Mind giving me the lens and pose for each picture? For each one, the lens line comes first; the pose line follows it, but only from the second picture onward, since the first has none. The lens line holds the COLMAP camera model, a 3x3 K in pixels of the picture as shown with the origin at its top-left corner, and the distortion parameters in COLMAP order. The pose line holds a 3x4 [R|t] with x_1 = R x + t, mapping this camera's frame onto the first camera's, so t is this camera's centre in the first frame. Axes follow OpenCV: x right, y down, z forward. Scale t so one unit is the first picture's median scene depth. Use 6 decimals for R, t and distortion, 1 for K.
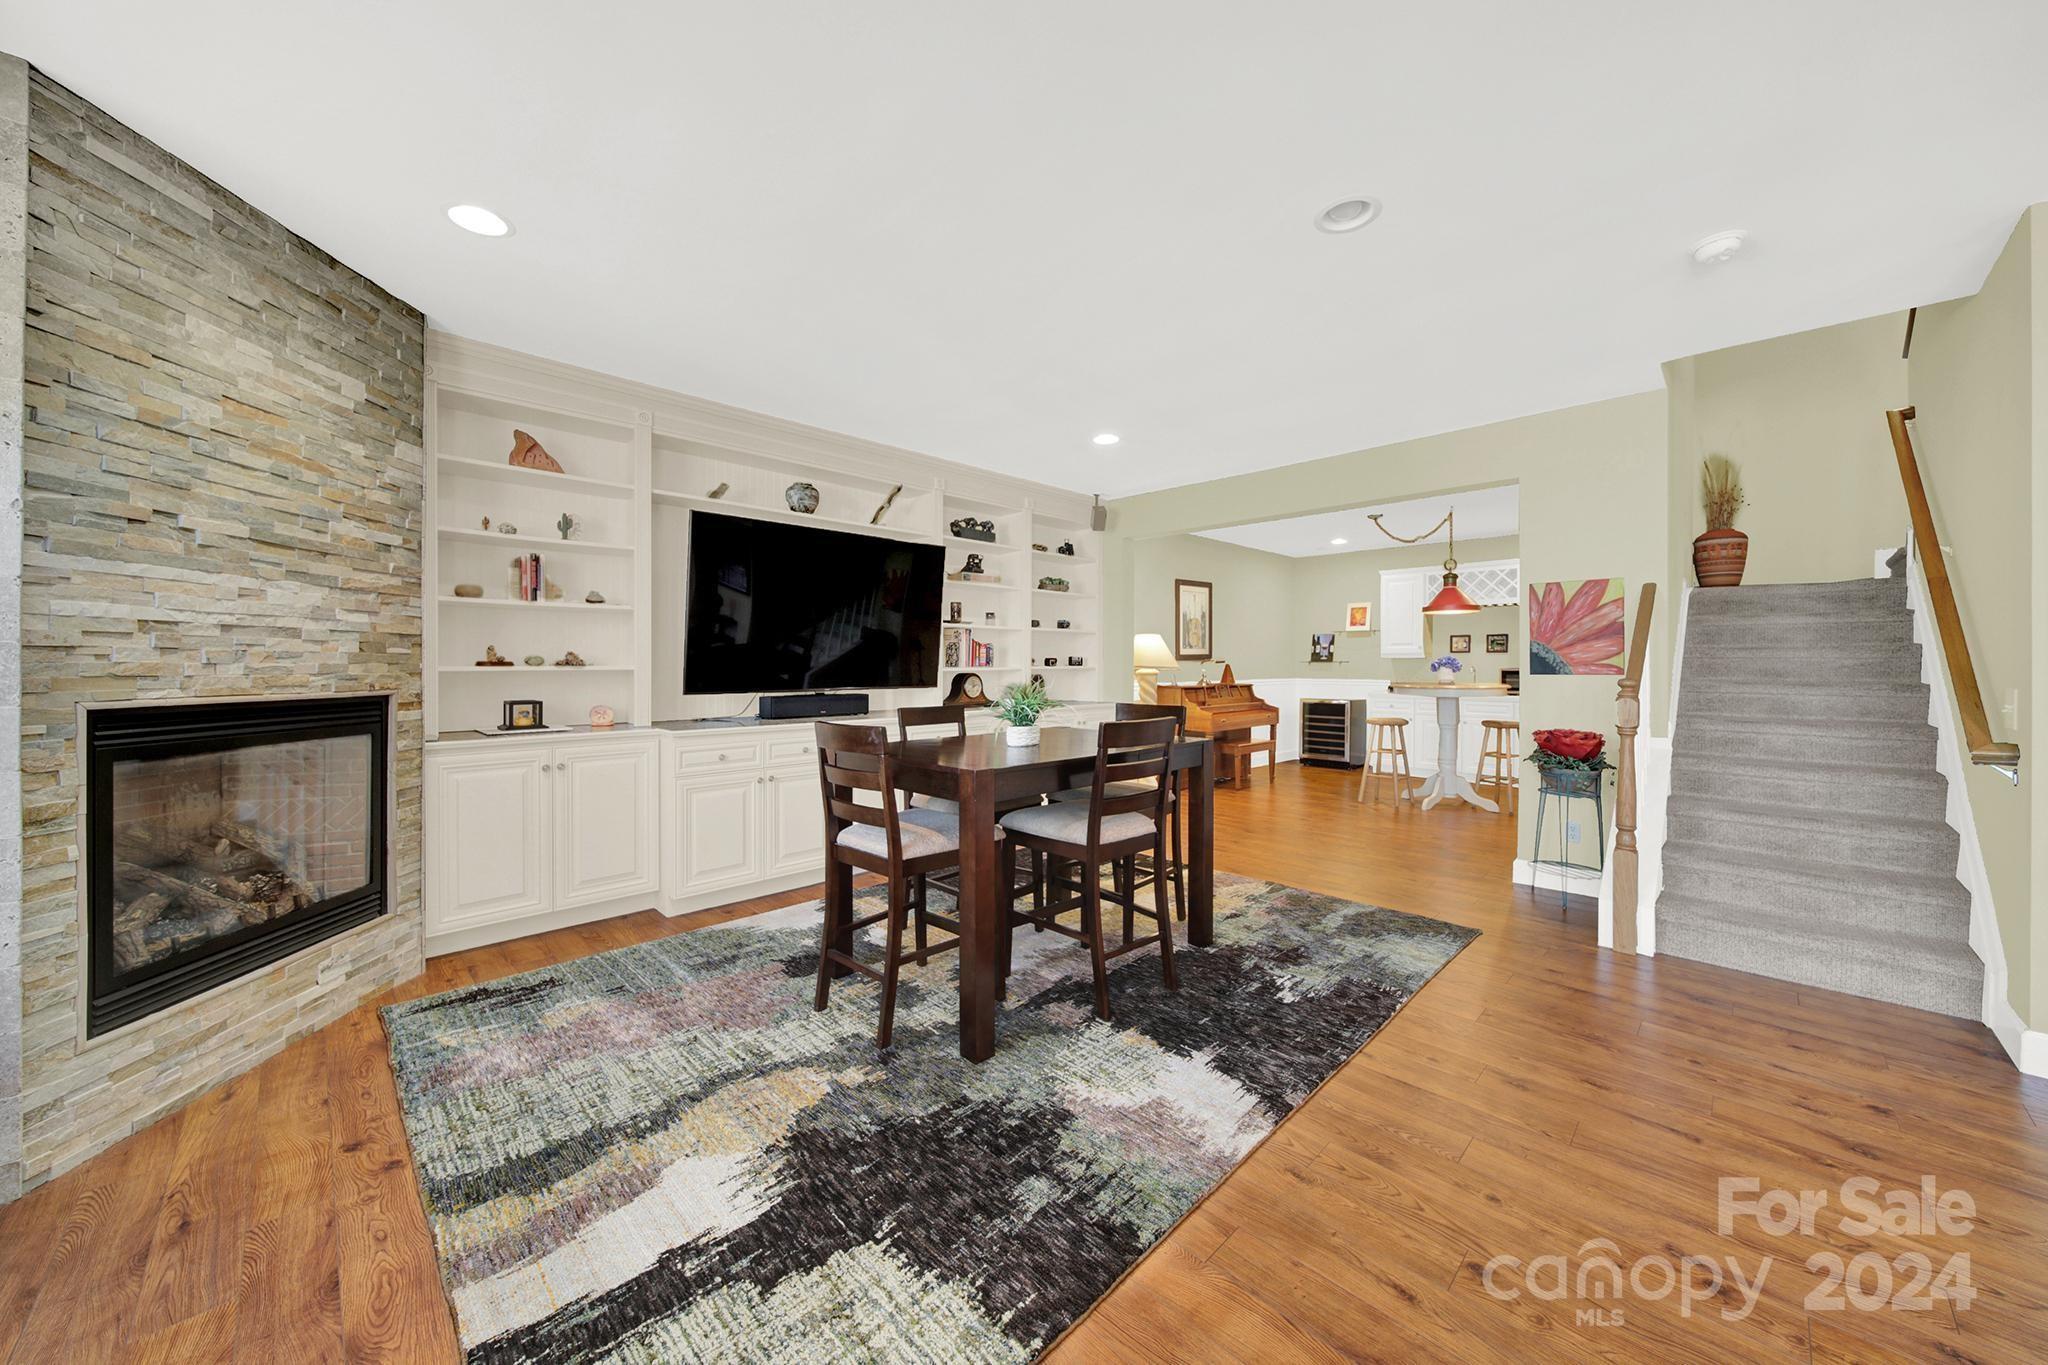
lens RADIAL K [[723.3, 0, 1028.1], [0, 723.3, 668.7], [0, 0, 1]] dist [-0.000578, -0.000321]
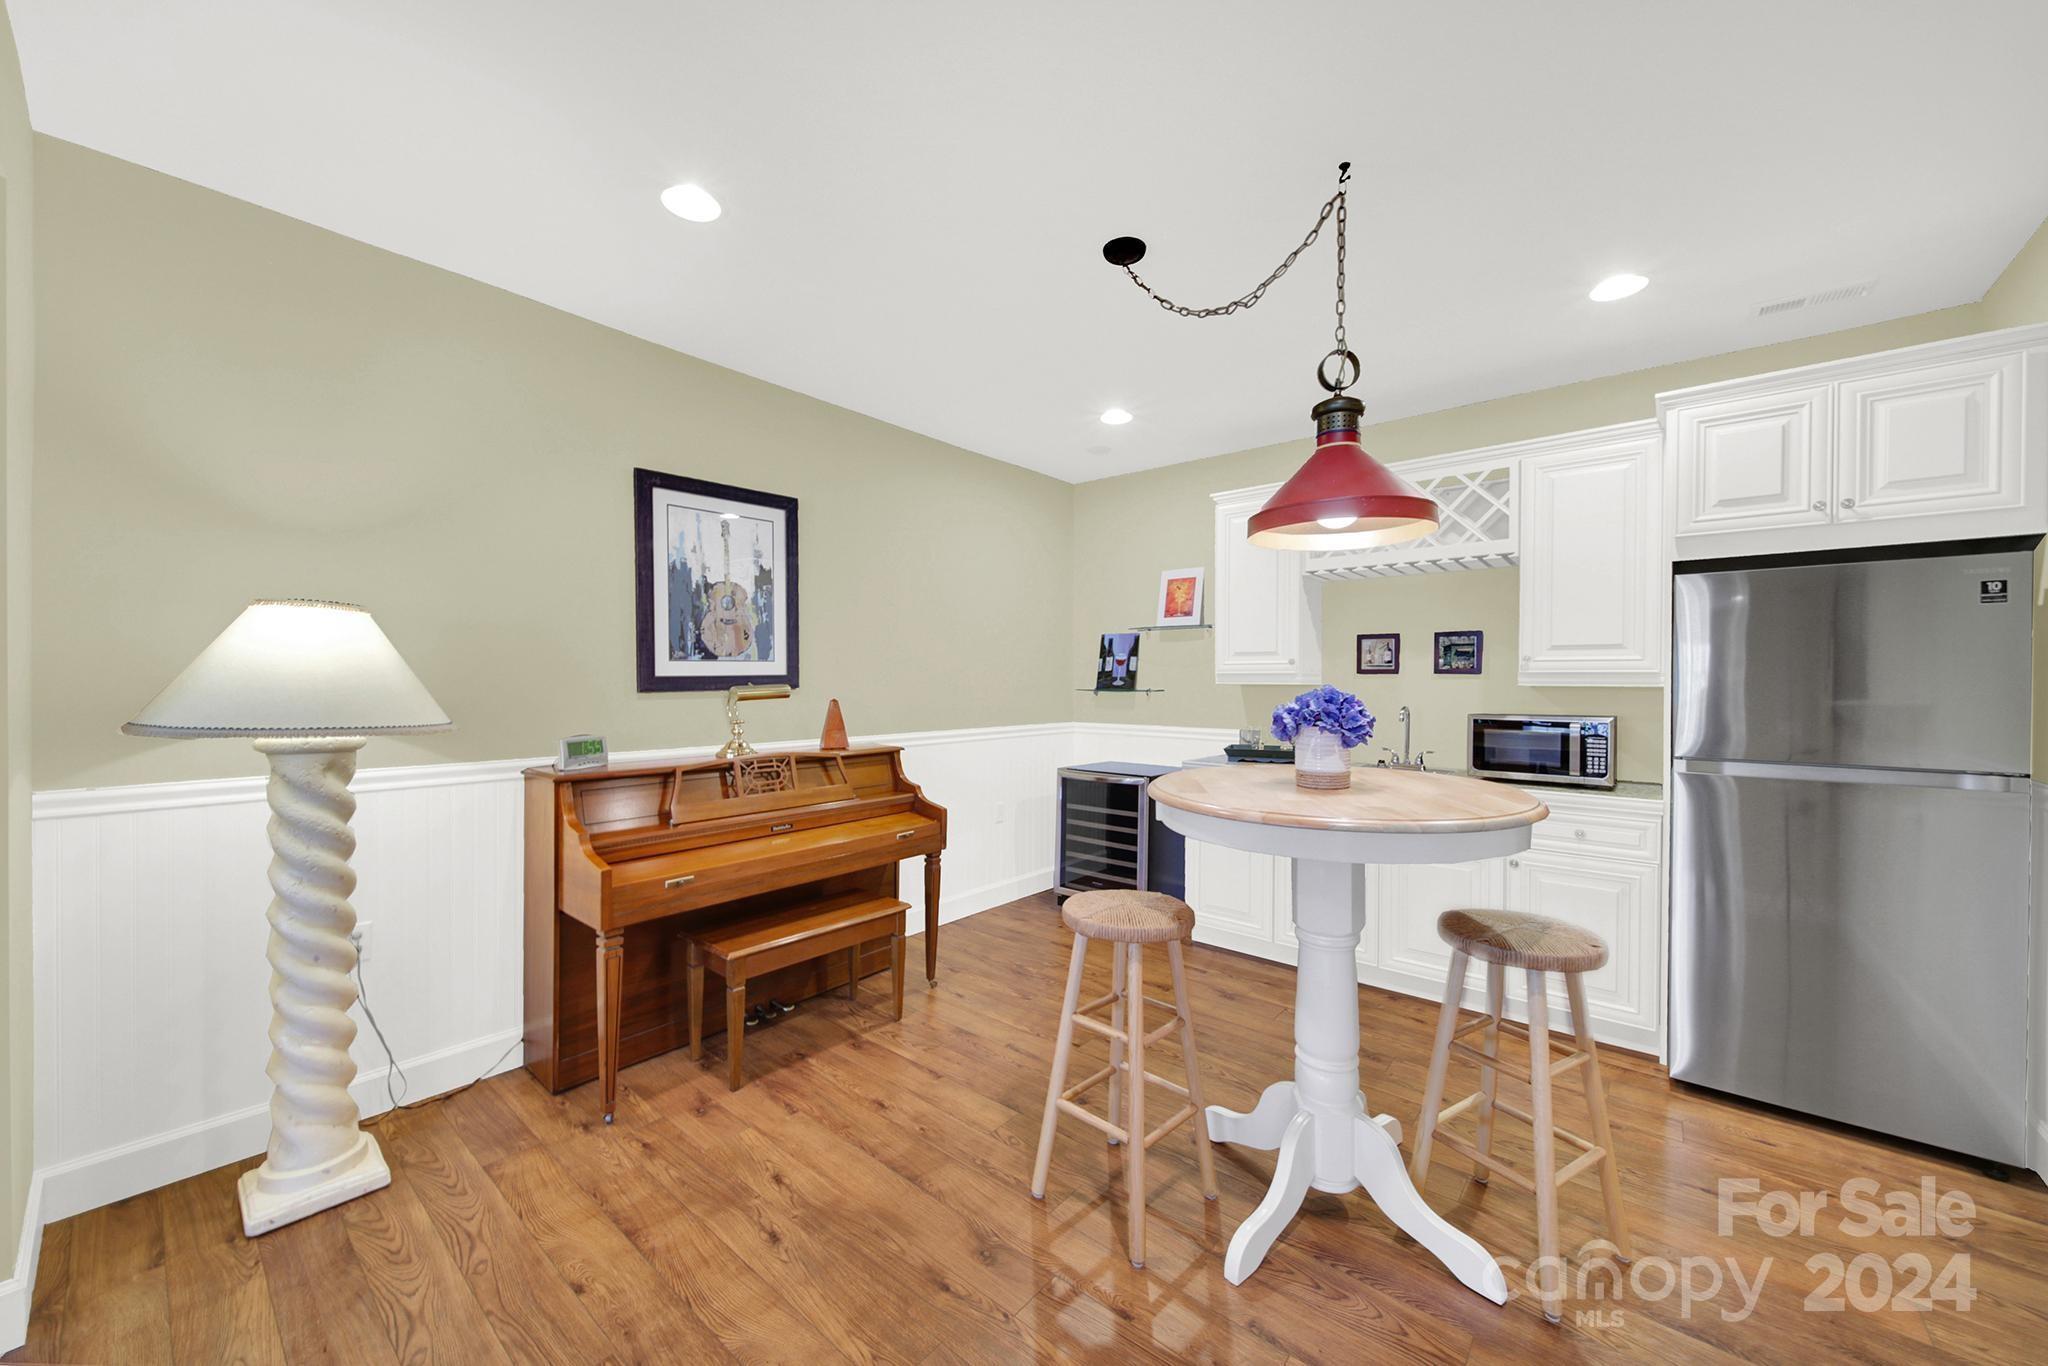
lens RADIAL K [[732.0, 0, 1020.2], [0, 732.0, 665.1], [0, 0, 1]] dist [-0.000788, -0.000180]
pose [[0.997052, 0.005732, 0.076517, 1.066400], [-0.003636, 0.999615, -0.027503, -0.042788], [-0.076645, 0.027144, 0.996689, 1.766075]]
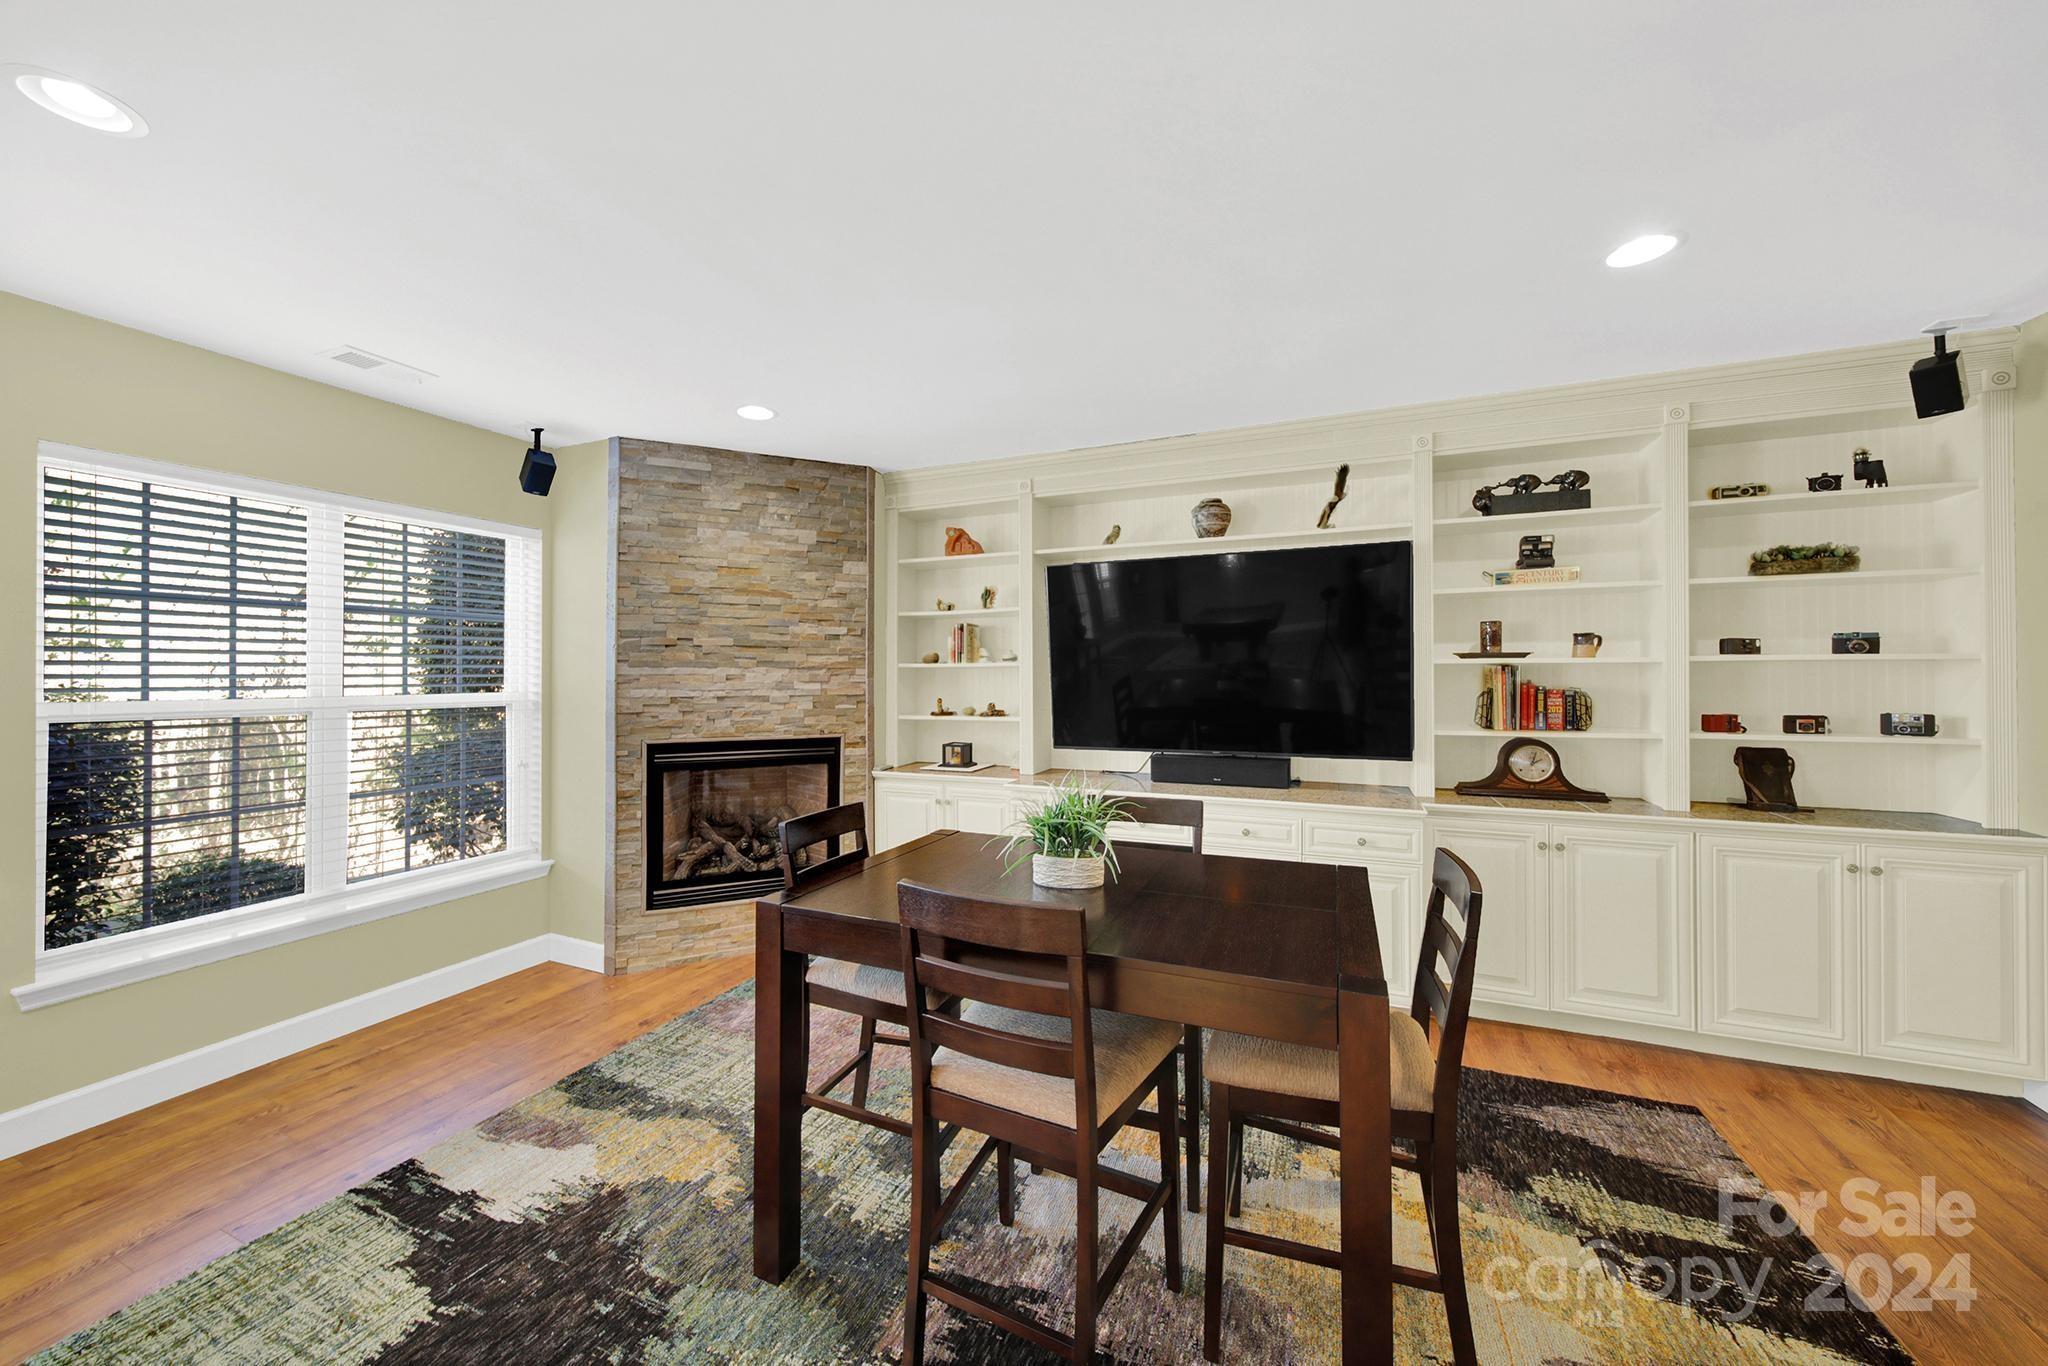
lens RADIAL K [[737.5, 0, 1022.9], [0, 737.5, 673.2], [0, 0, 1]] dist [0.000924, -0.000356]
pose [[0.374177, -0.005244, -0.927343, 0.667340], [-0.003355, 0.999970, -0.007009, -0.087408], [0.927351, 0.005734, 0.374148, 0.821827]]
